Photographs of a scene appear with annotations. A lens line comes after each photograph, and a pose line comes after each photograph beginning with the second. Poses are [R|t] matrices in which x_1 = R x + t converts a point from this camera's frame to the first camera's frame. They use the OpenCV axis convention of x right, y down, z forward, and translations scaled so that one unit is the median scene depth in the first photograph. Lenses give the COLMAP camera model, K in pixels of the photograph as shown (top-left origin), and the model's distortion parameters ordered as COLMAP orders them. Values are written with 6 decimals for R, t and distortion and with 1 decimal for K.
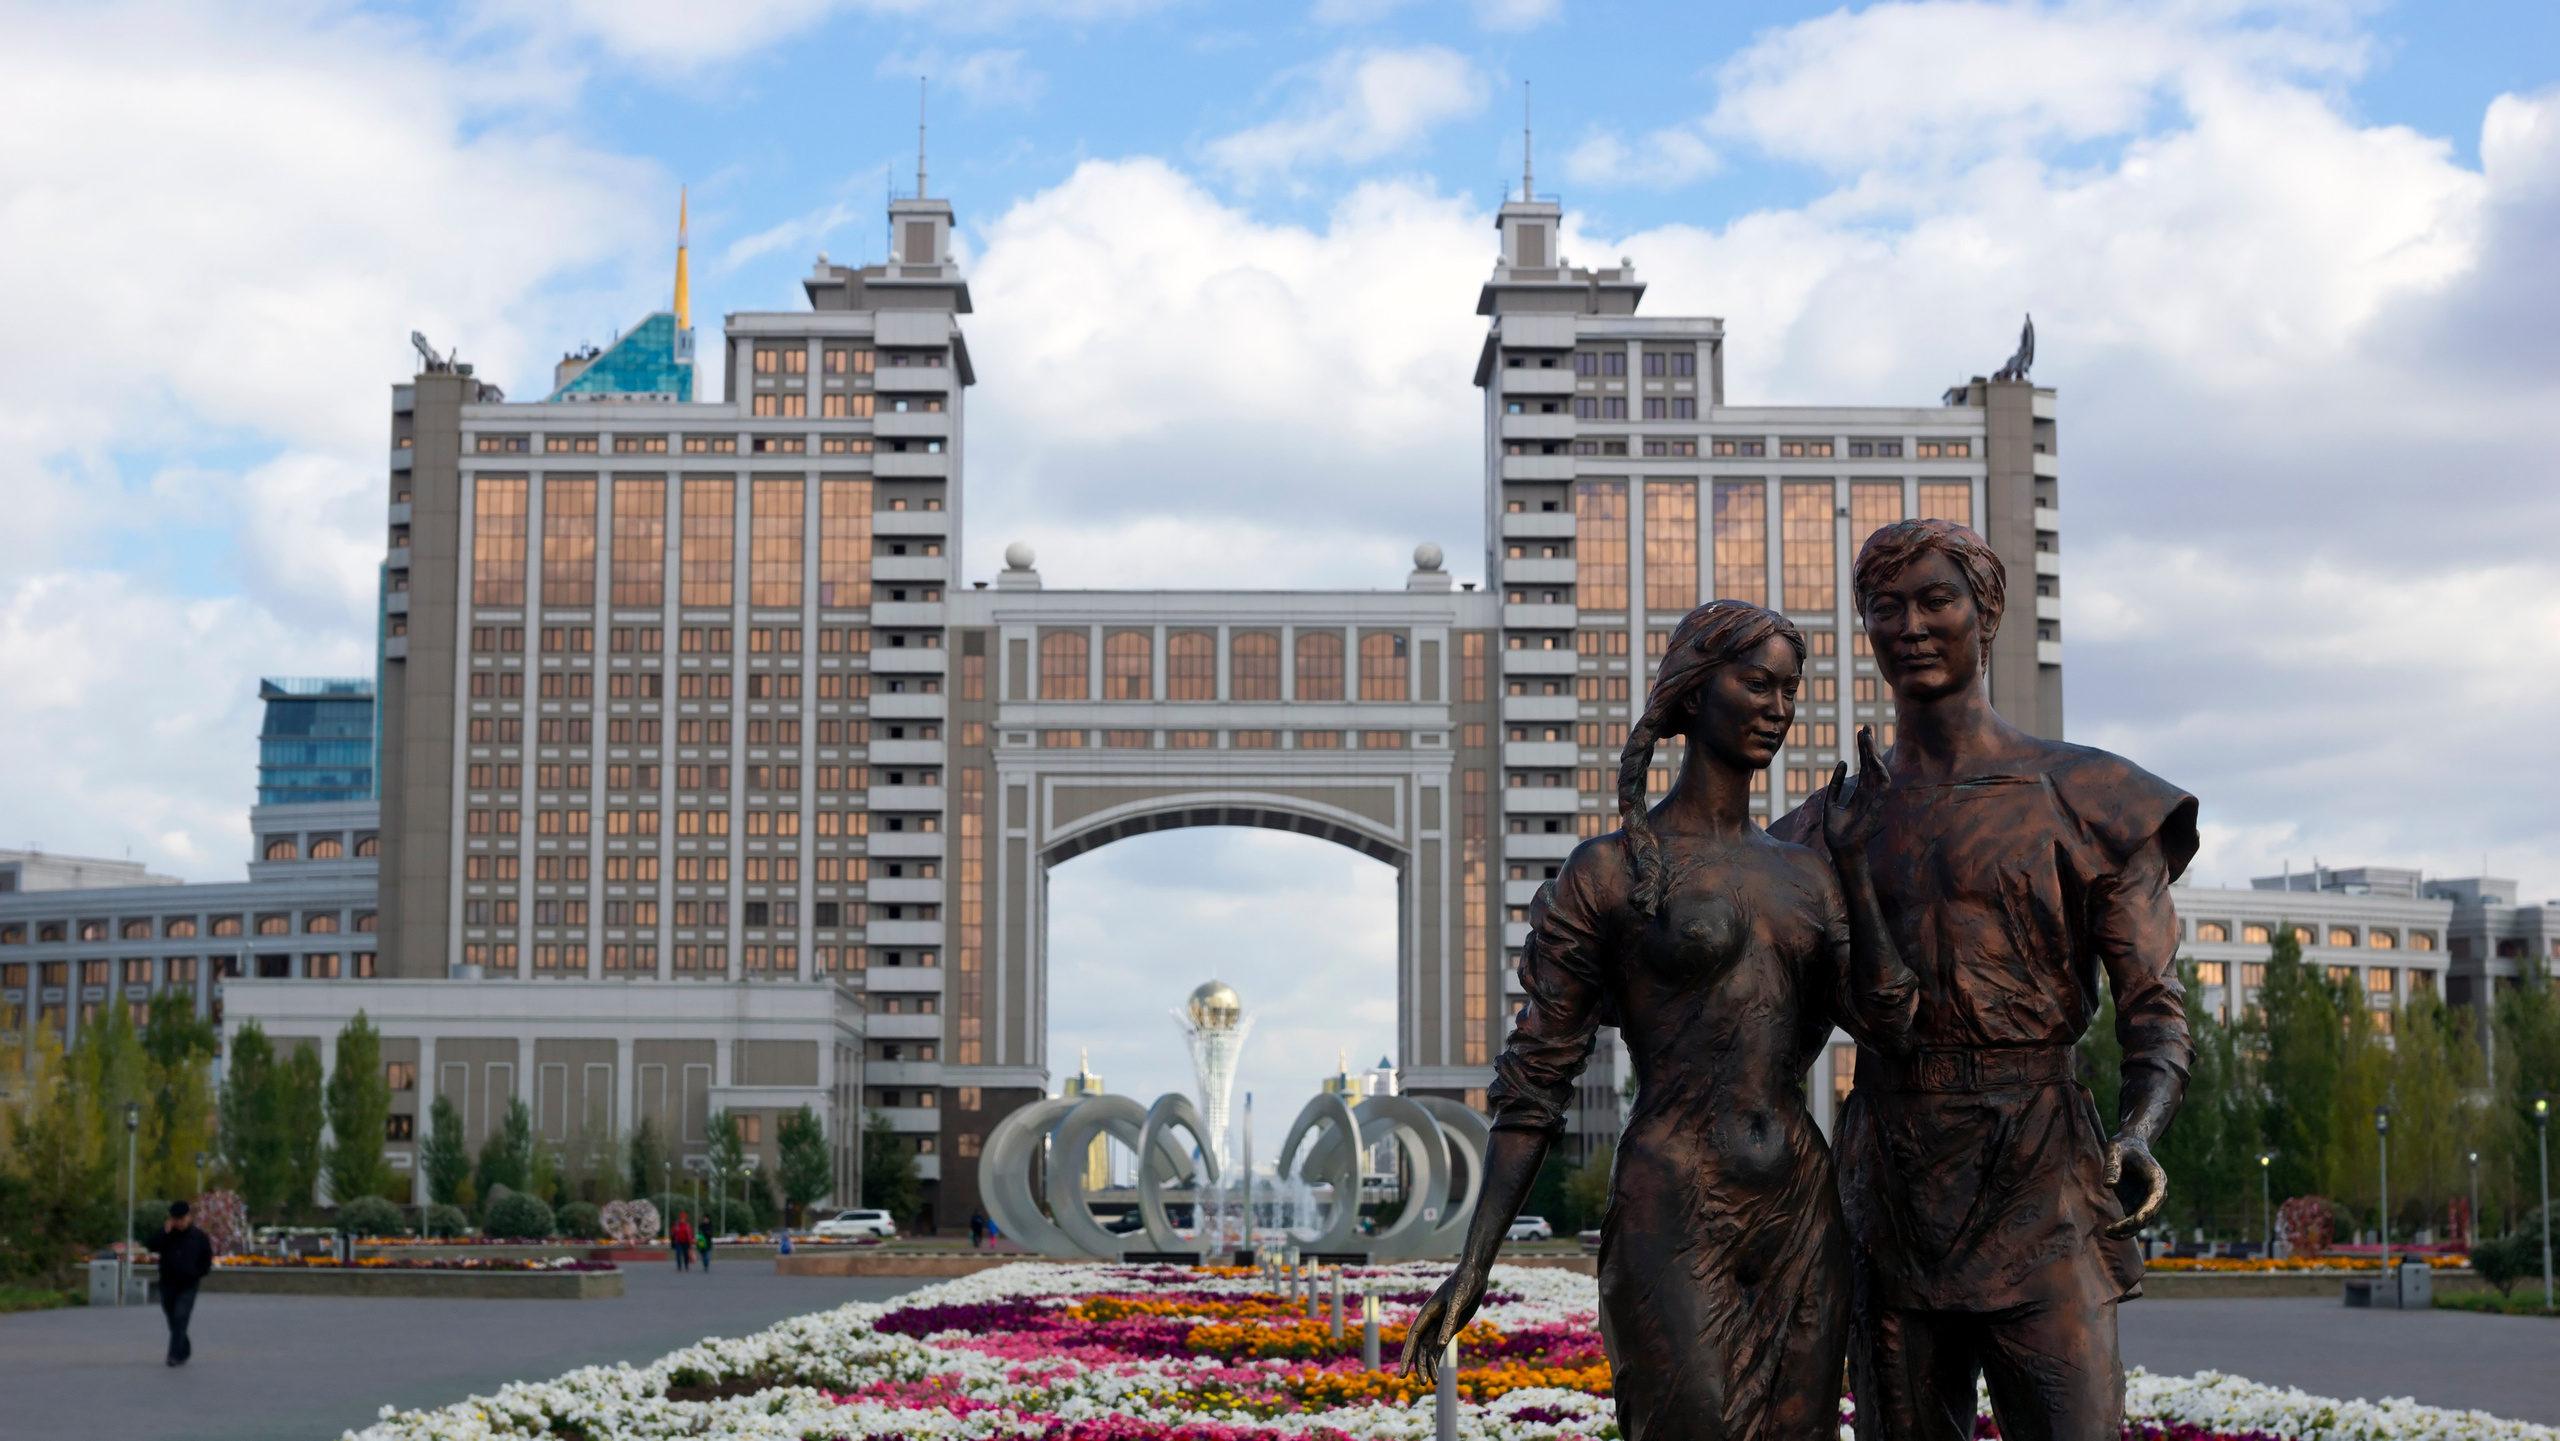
lens RADIAL K [[4026.4, 0, 1274.4], [0, 4026.4, 728.4], [0, 0, 1]] dist [-0.151159, 0.000000]
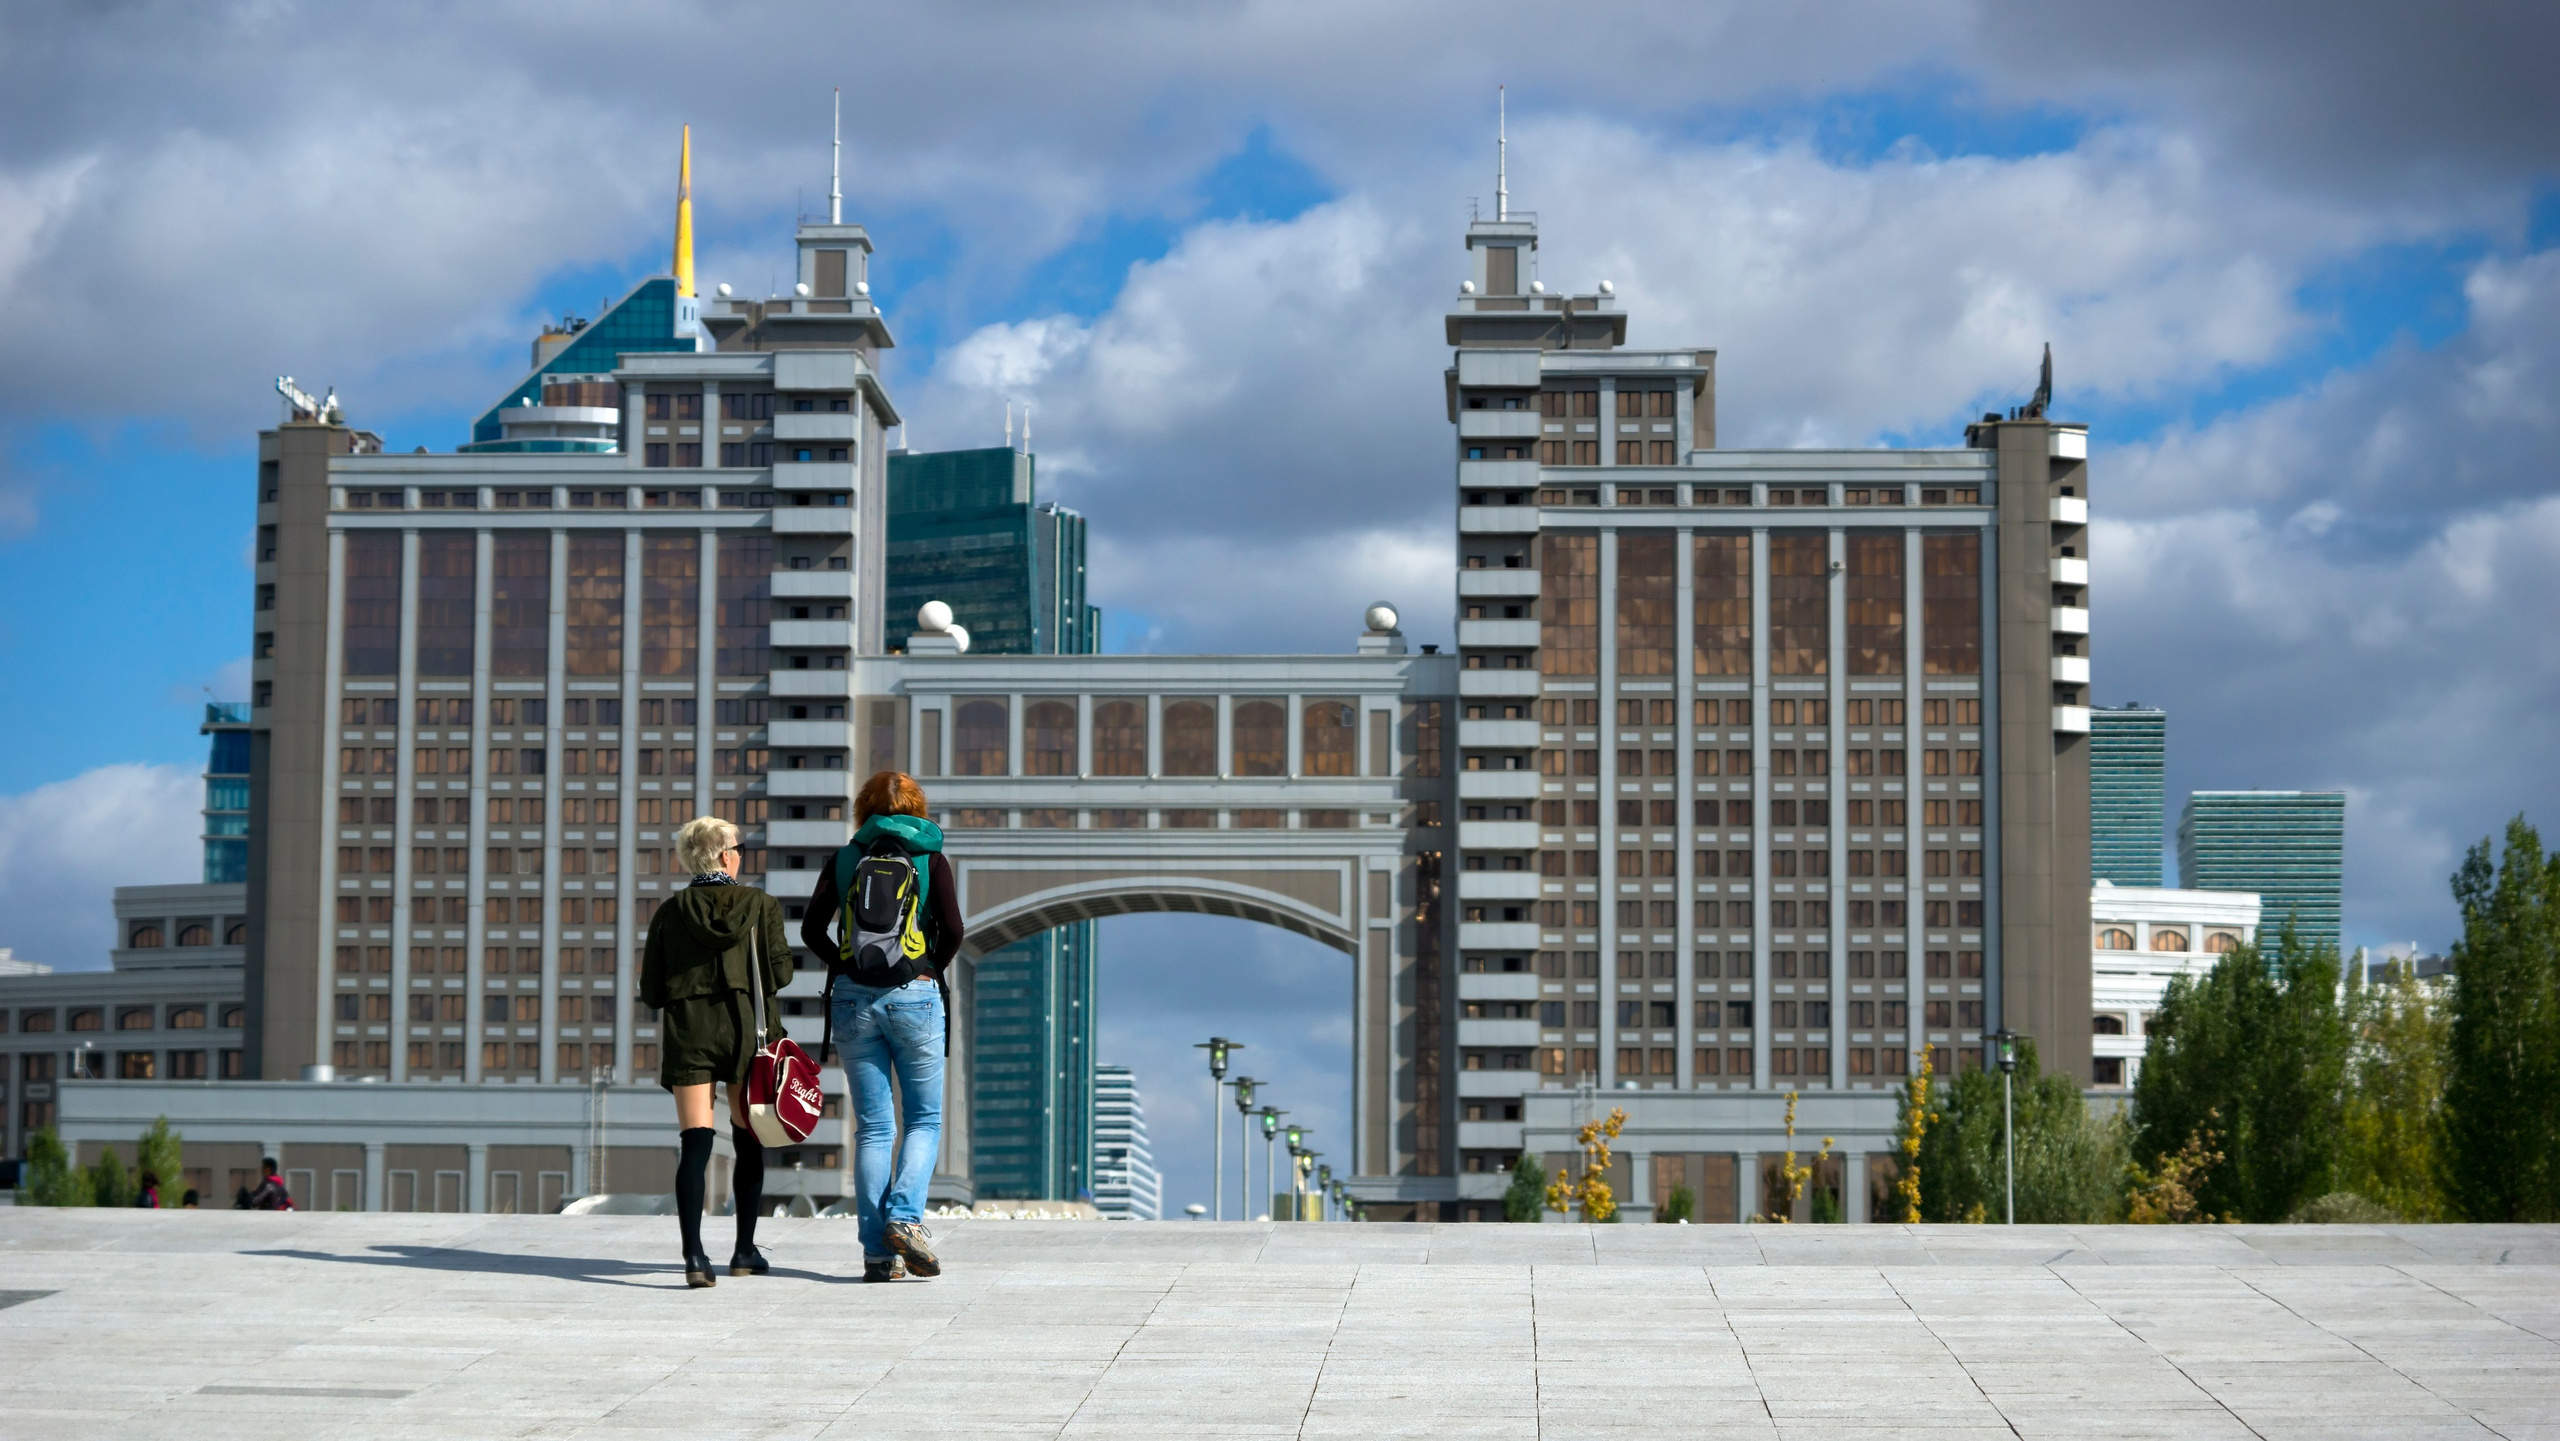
lens RADIAL K [[5464.1, 0, 1281.7], [0, 5464.1, 716.4], [0, 0, 1]] dist [-0.129053, 0.000000]
pose [[0.997740, -0.002630, -0.067141, 0.098824], [0.002514, 0.999995, -0.001820, -0.018090], [0.067146, 0.001647, 0.997742, -0.234888]]
